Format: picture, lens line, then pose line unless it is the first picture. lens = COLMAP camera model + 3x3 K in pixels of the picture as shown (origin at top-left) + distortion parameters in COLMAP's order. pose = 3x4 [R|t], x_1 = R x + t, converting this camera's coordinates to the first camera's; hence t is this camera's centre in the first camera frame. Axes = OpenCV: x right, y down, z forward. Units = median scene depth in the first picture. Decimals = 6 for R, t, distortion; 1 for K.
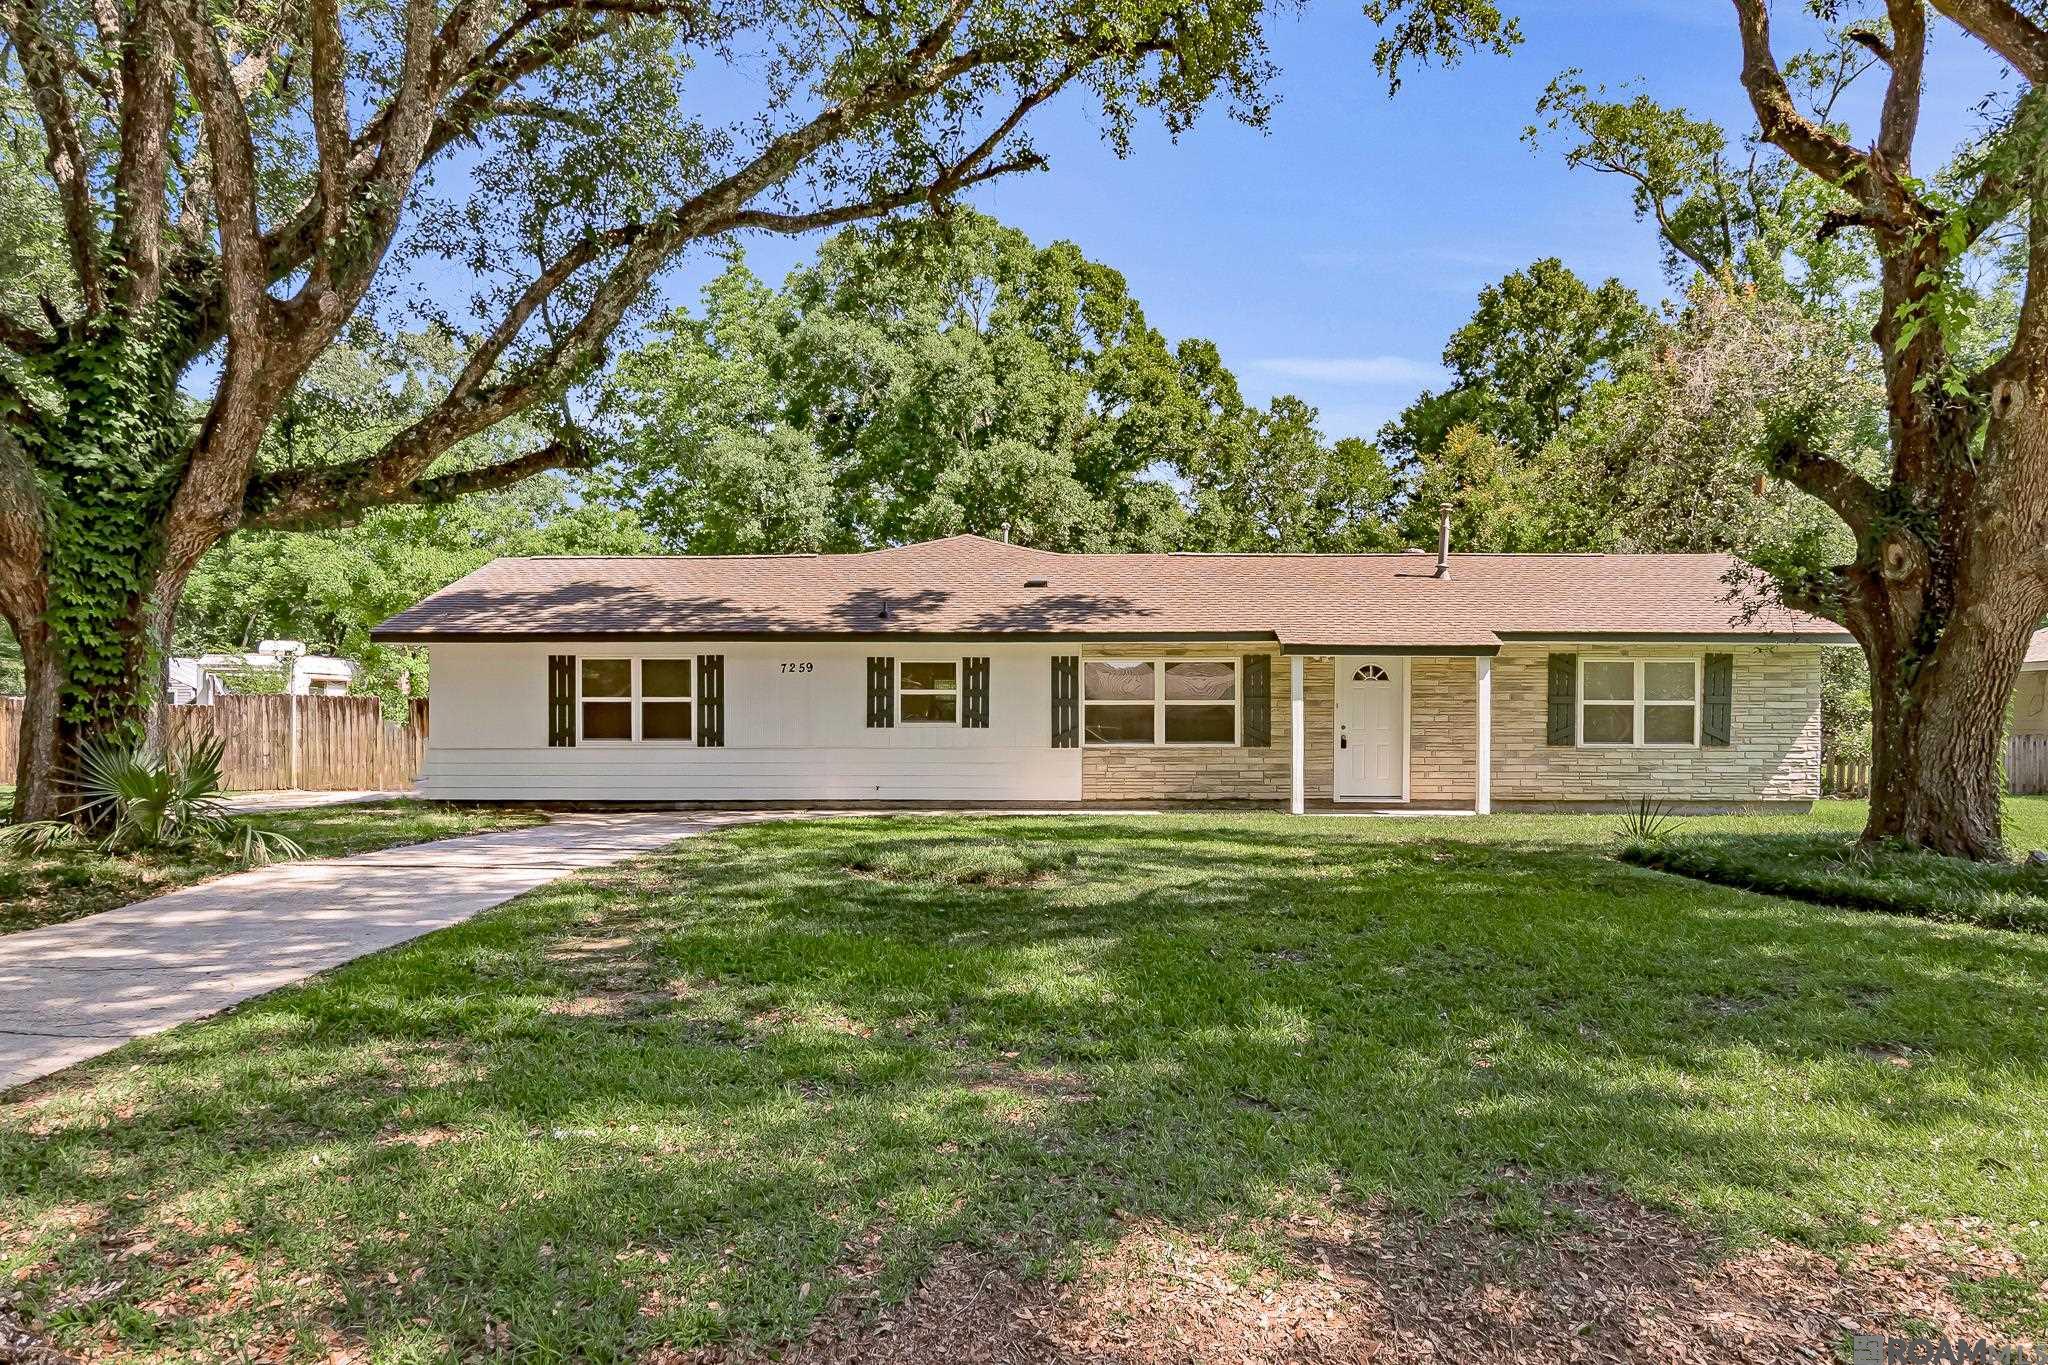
lens RADIAL K [[1274.9, 0, 1026.4], [0, 1274.9, 683.0], [0, 0, 1]] dist [-0.002802, -0.000513]
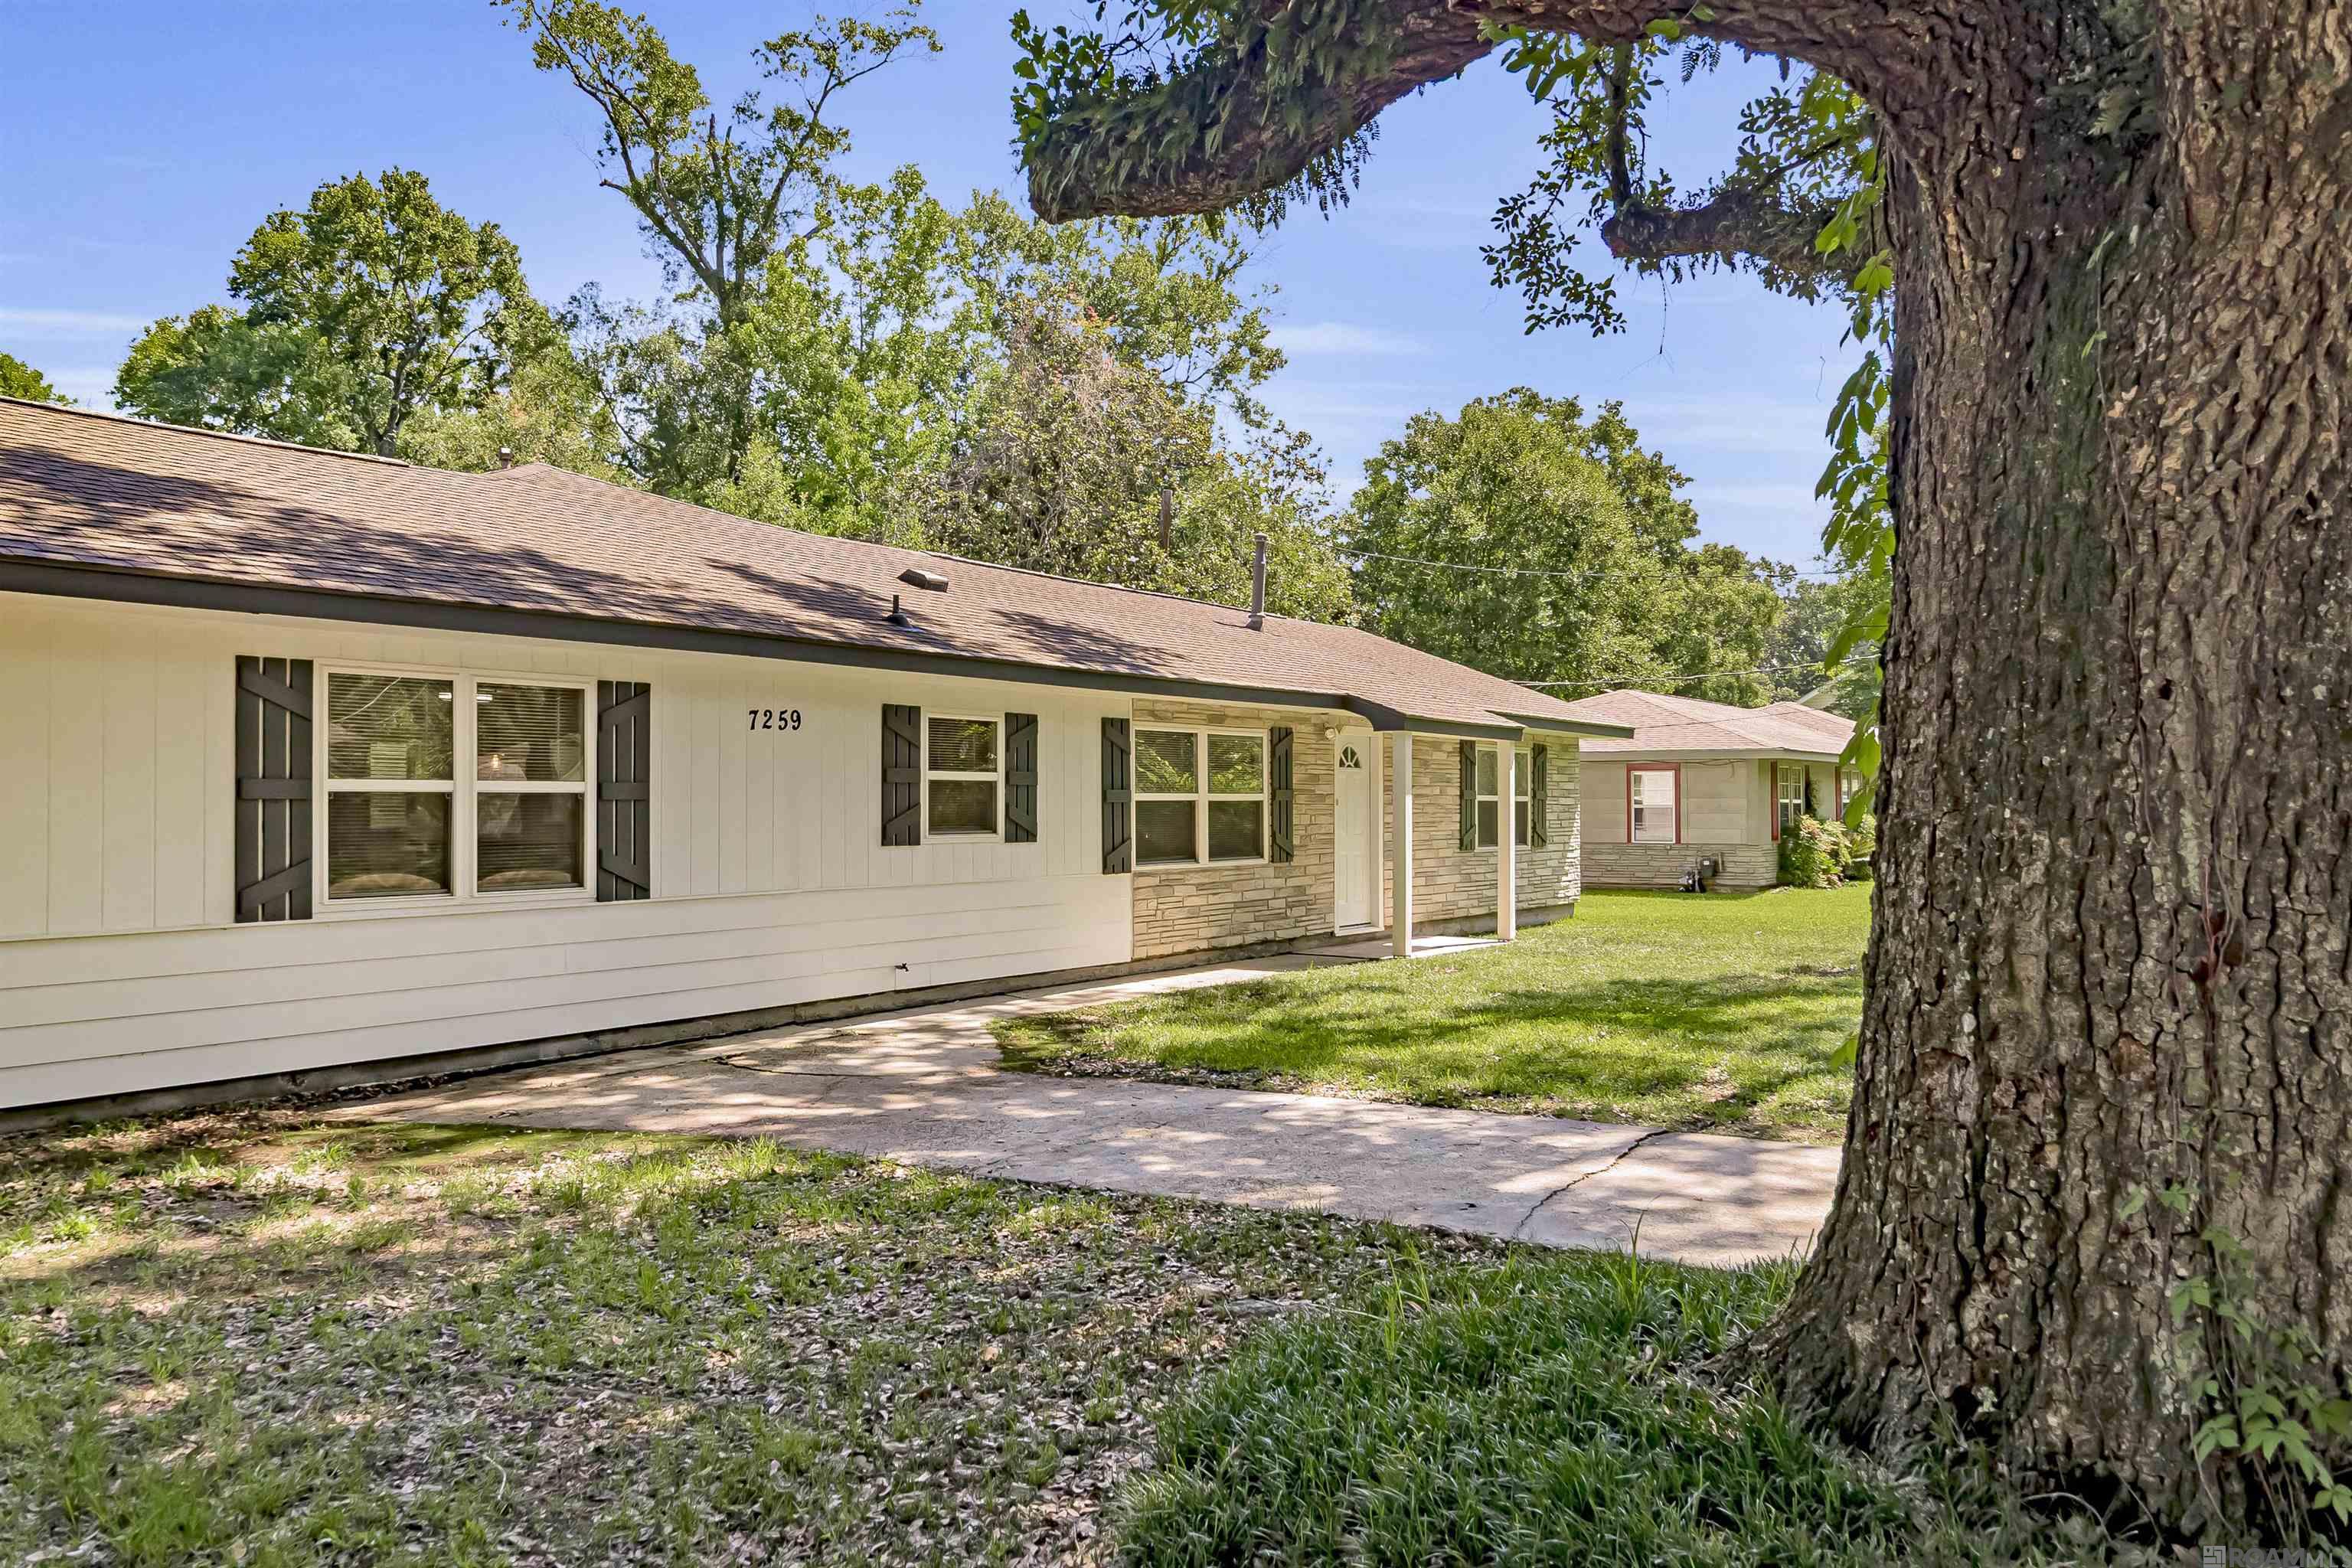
lens RADIAL K [[1754.3, 0, 1175.2], [0, 1754.3, 791.9], [0, 0, 1]] dist [-0.002721, 0.001458]
pose [[0.535566, 0.005141, 0.844478, -0.634615], [-0.001282, 0.999985, -0.005275, 0.017297], [-0.844492, 0.001742, 0.535565, 0.543554]]
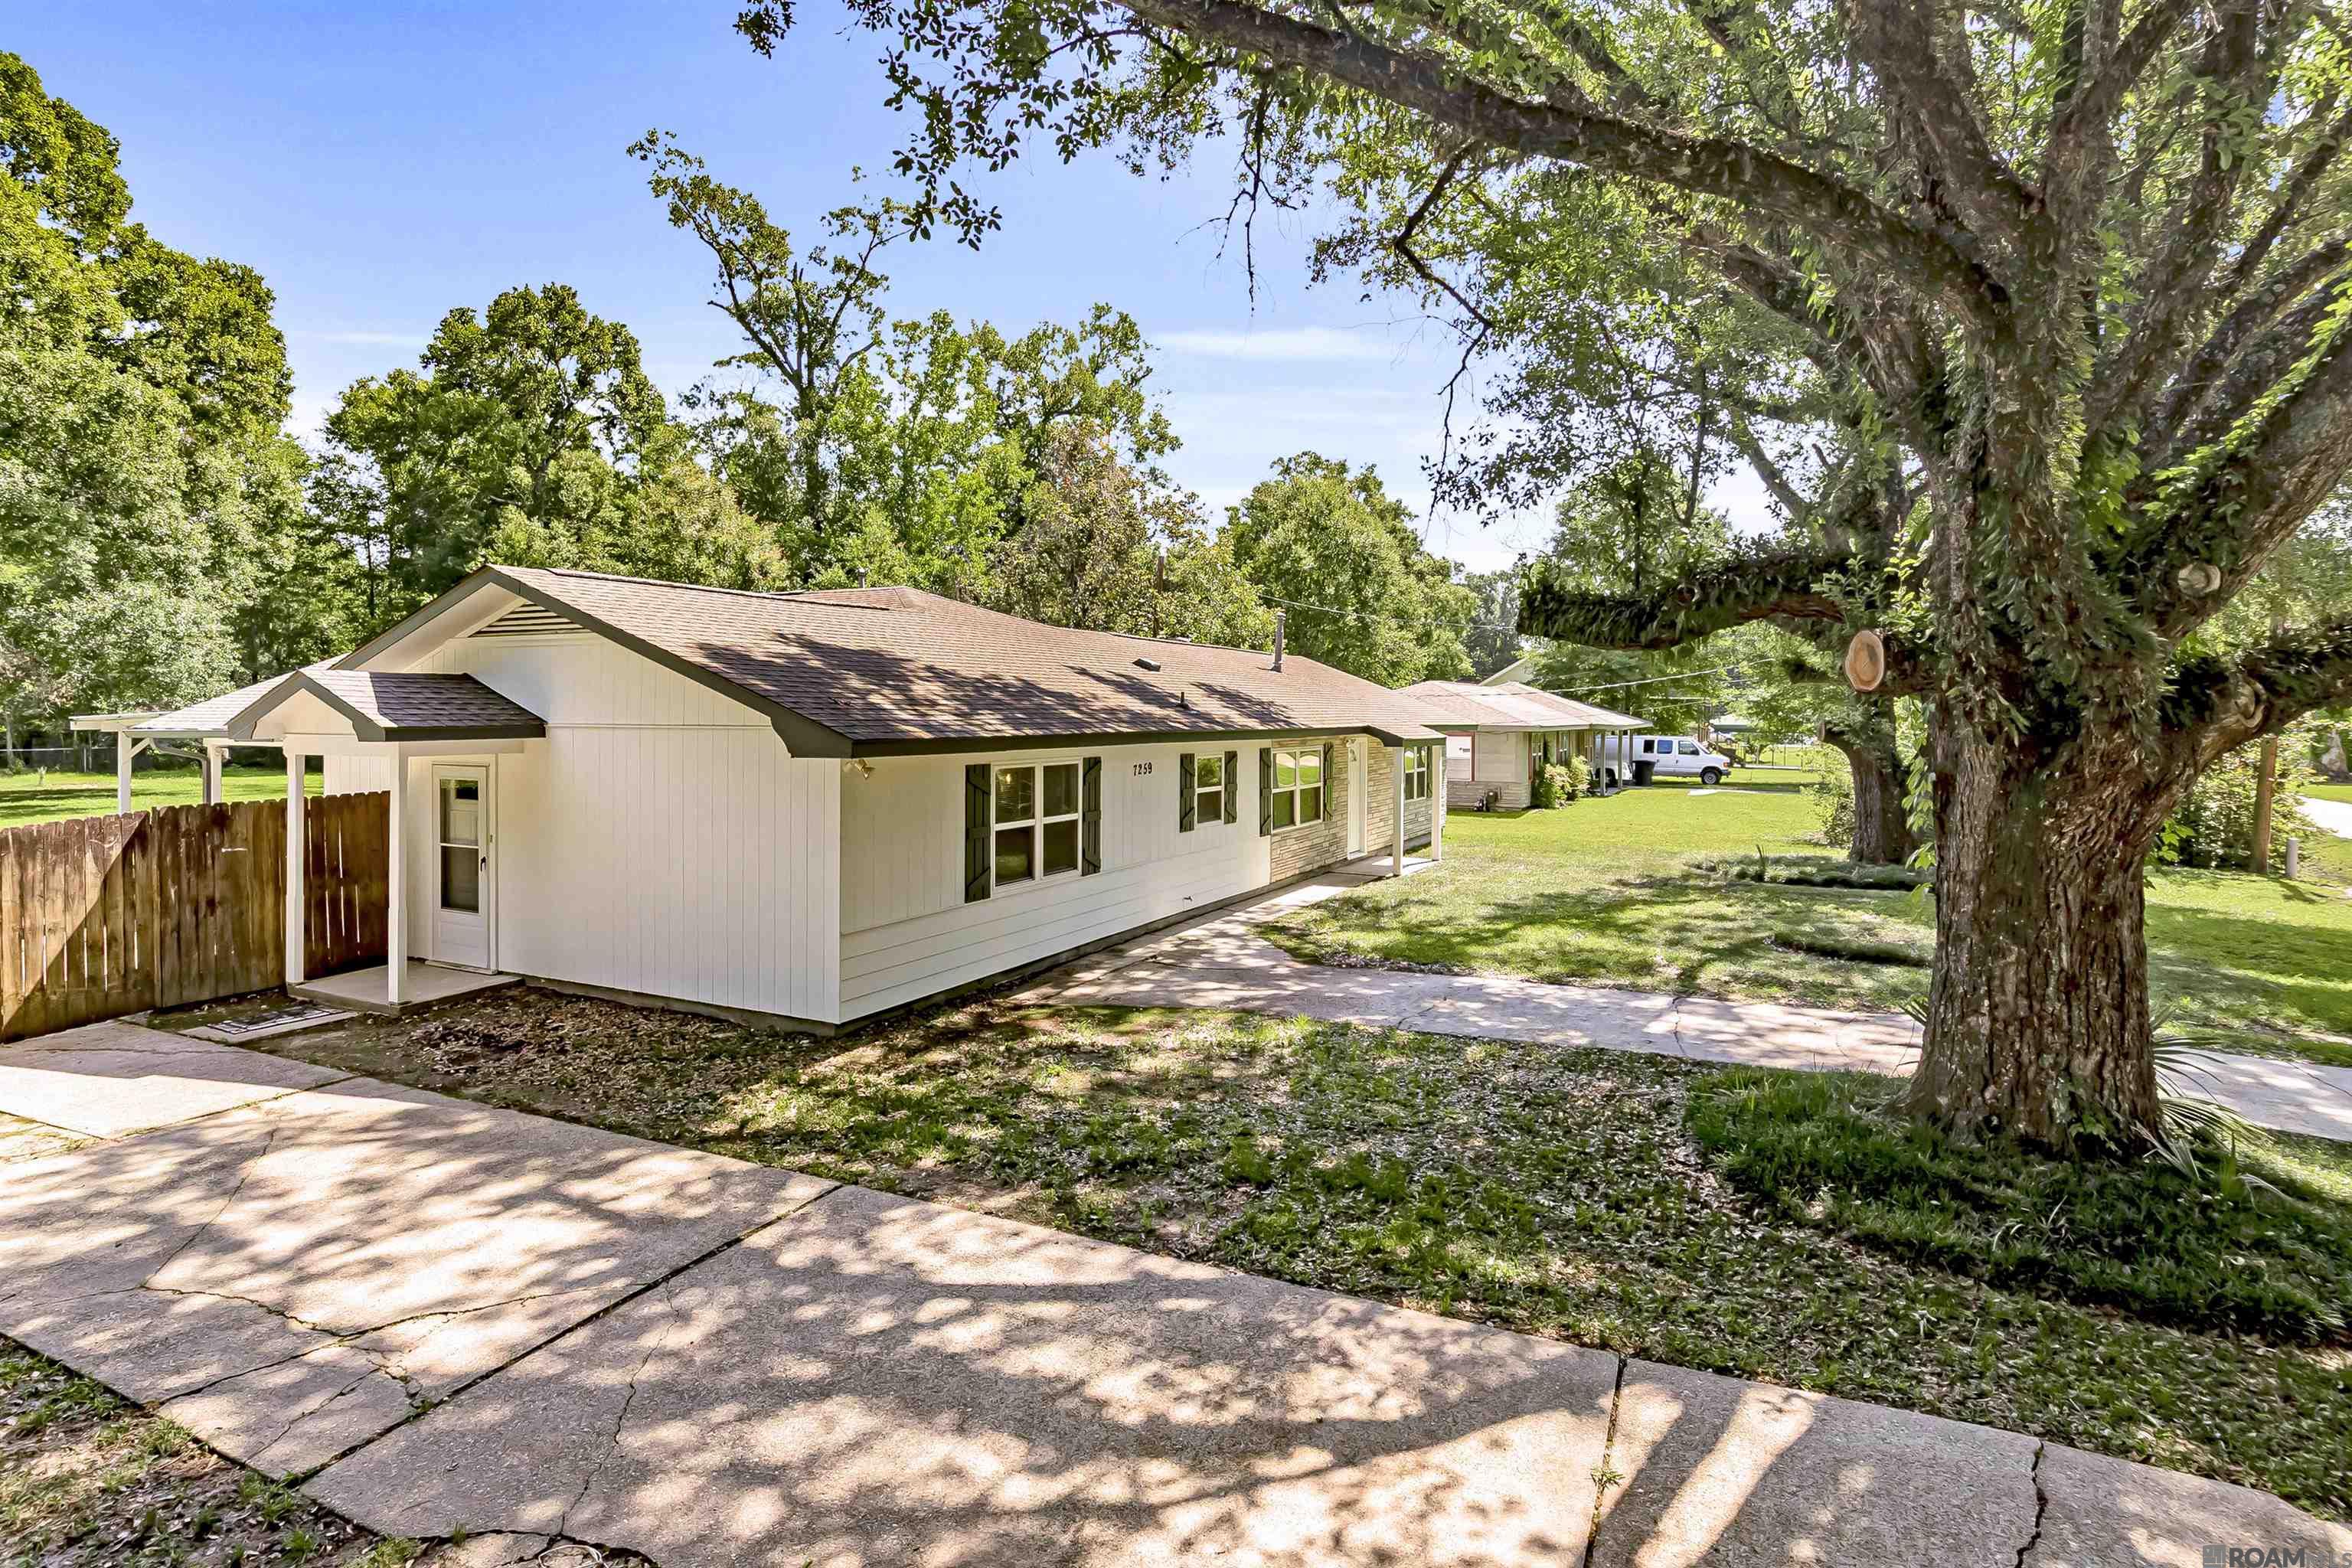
lens RADIAL K [[1225.6, 0, 1187.0], [0, 1225.6, 736.2], [0, 0, 1]] dist [-0.002426, -0.000700]
pose [[0.423541, -0.013267, 0.905780, -0.896399], [-0.008801, 0.999785, 0.018759, -0.048778], [-0.905834, -0.015917, 0.423333, 0.635013]]
